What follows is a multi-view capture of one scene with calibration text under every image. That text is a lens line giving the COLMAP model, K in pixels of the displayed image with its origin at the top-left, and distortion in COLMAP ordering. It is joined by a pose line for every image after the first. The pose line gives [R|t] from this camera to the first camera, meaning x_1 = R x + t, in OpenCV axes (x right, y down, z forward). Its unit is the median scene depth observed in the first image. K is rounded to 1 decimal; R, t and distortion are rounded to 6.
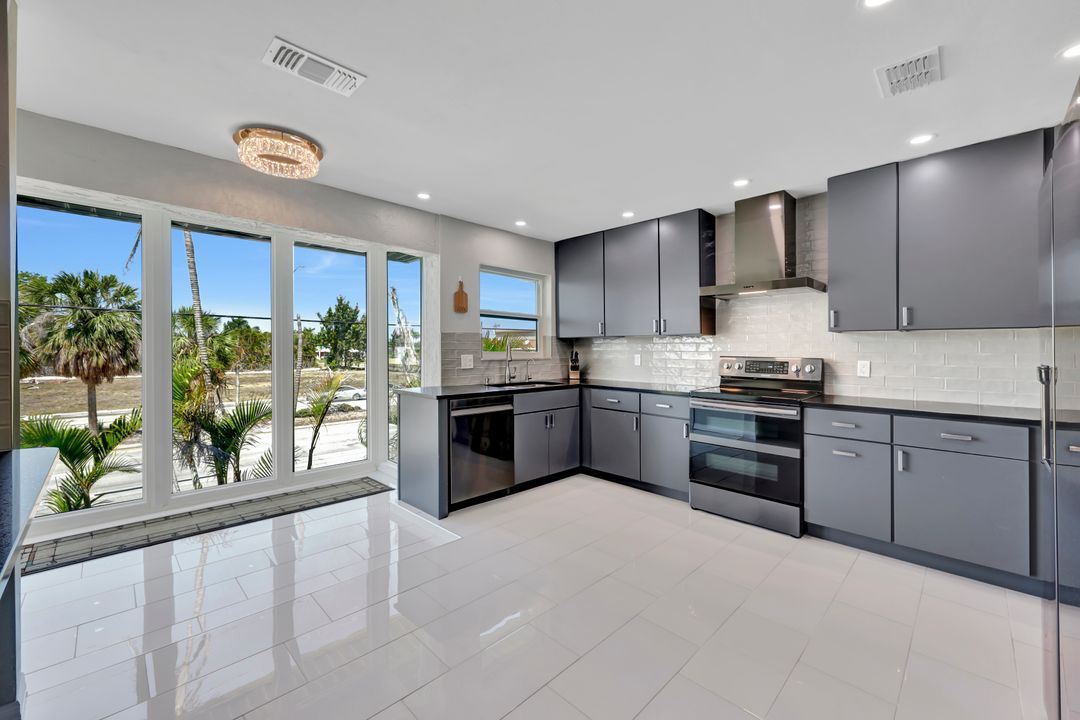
lens RADIAL K [[433.1, 0, 540.9], [0, 433.1, 355.0], [0, 0, 1]] dist [0.000070, -0.000052]
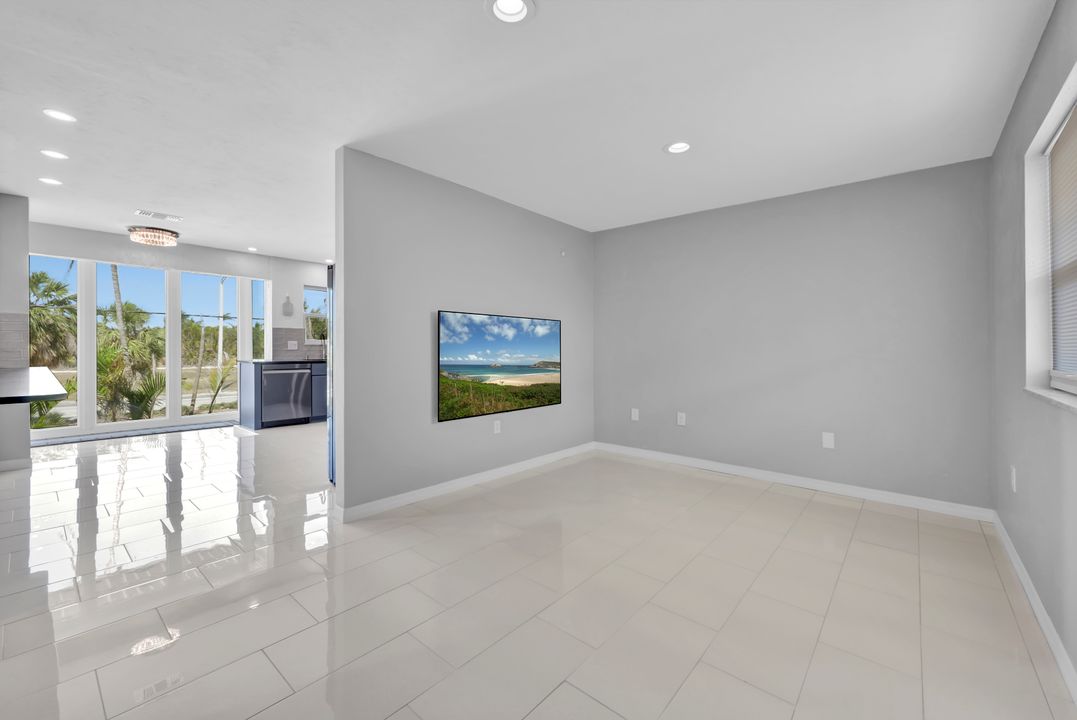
lens RADIAL K [[437.7, 0, 539.1], [0, 437.7, 350.9], [0, 0, 1]] dist [-0.000352, 0.000061]
pose [[0.997114, 0.003145, 0.075848, 0.147265], [-0.003020, 0.999994, -0.001755, 0.008412], [-0.075853, 0.001521, 0.997118, -0.166009]]
